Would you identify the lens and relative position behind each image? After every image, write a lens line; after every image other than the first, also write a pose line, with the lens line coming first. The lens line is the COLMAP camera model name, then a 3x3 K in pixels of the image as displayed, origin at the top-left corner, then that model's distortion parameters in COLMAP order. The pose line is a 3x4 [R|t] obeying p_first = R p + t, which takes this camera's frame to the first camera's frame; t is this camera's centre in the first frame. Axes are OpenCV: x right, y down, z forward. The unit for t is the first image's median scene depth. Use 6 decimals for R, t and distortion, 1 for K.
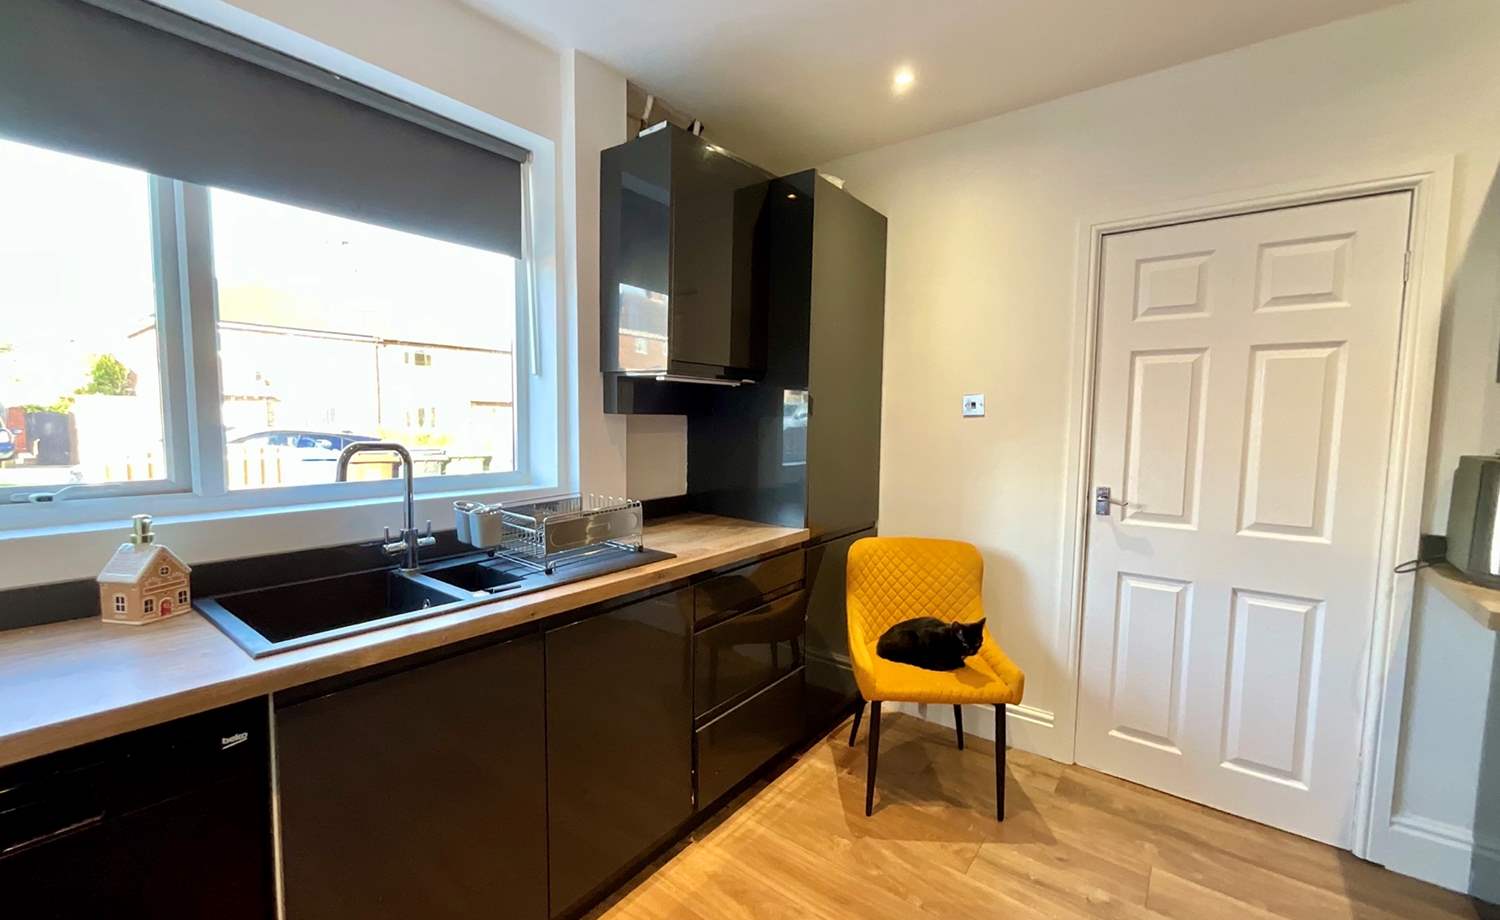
lens RADIAL K [[599.4, 0, 731.1], [0, 599.4, 457.0], [0, 0, 1]] dist [-0.001359, -0.000290]
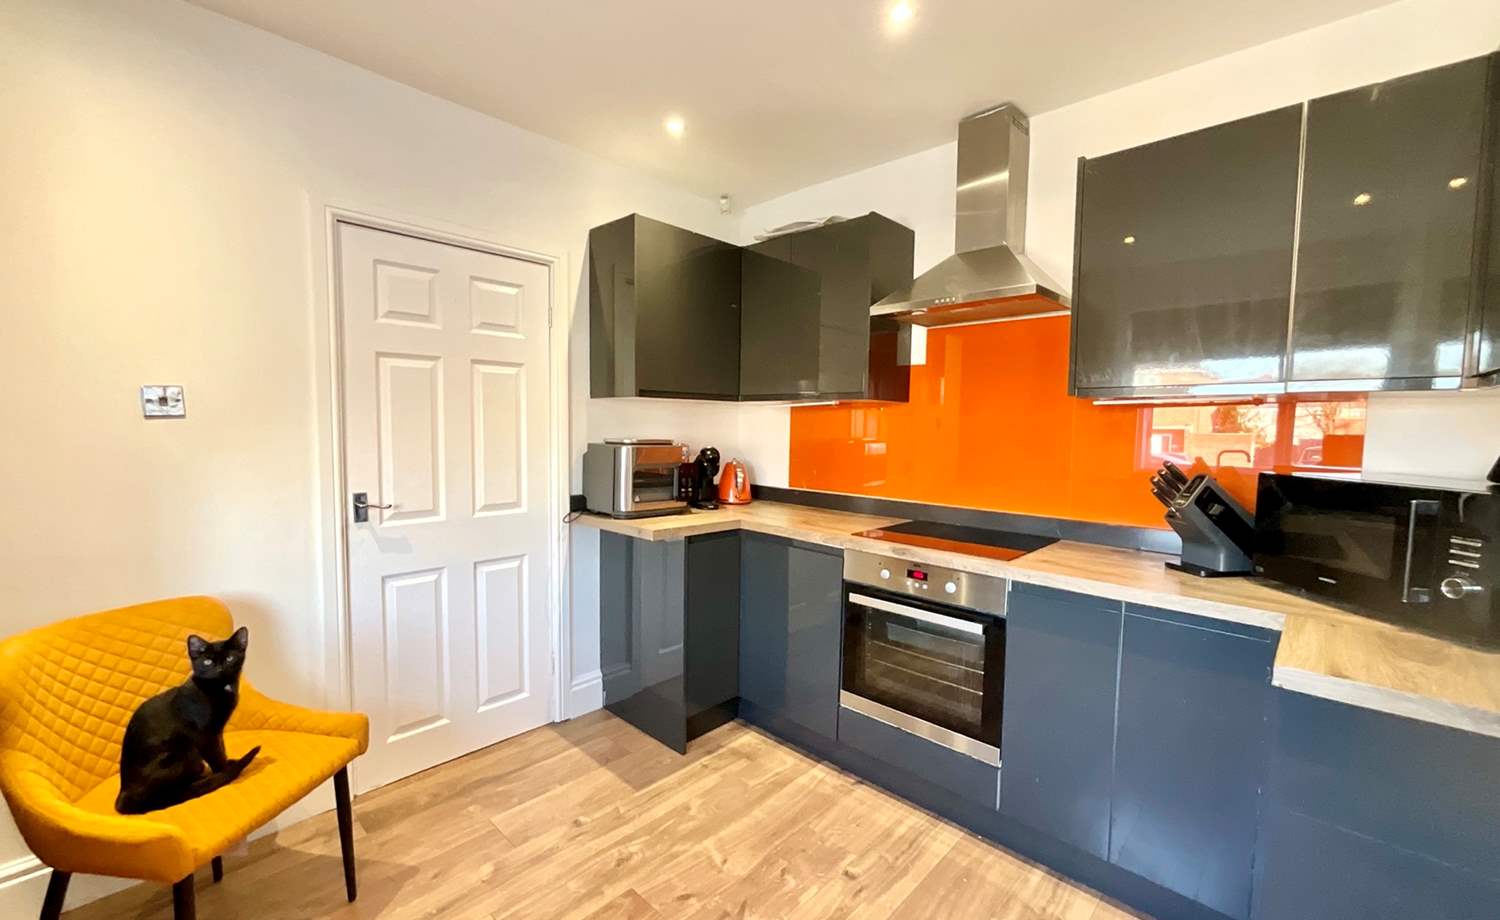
lens RADIAL K [[611.5, 0, 750.0], [0, 611.5, 460.0], [0, 0, 1]] dist [-0.009815, 0.004394]
pose [[0.084282, -0.070508, 0.993944, -0.309646], [0.056867, 0.996208, 0.065847, -0.032967], [-0.994818, 0.050973, 0.087972, 0.337478]]
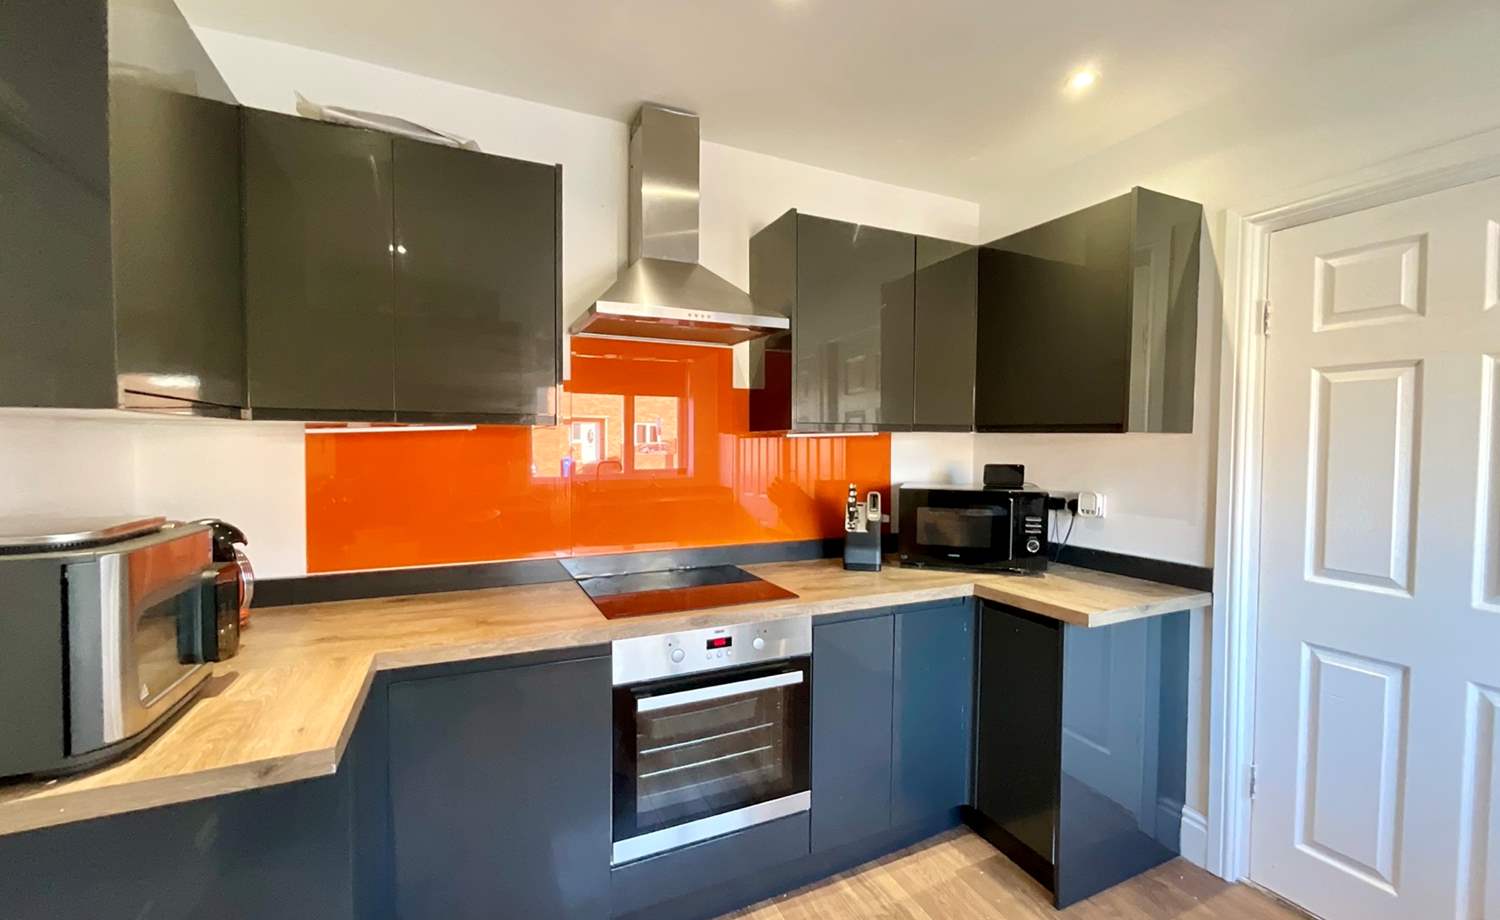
lens RADIAL K [[611.5, 0, 750.0], [0, 611.5, 460.0], [0, 0, 1]] dist [-0.009815, 0.004394]
pose [[-0.900249, -0.028698, 0.434428, 0.330267], [0.015513, 0.995077, 0.097881, -0.094191], [-0.435098, 0.094857, -0.895372, 0.887175]]
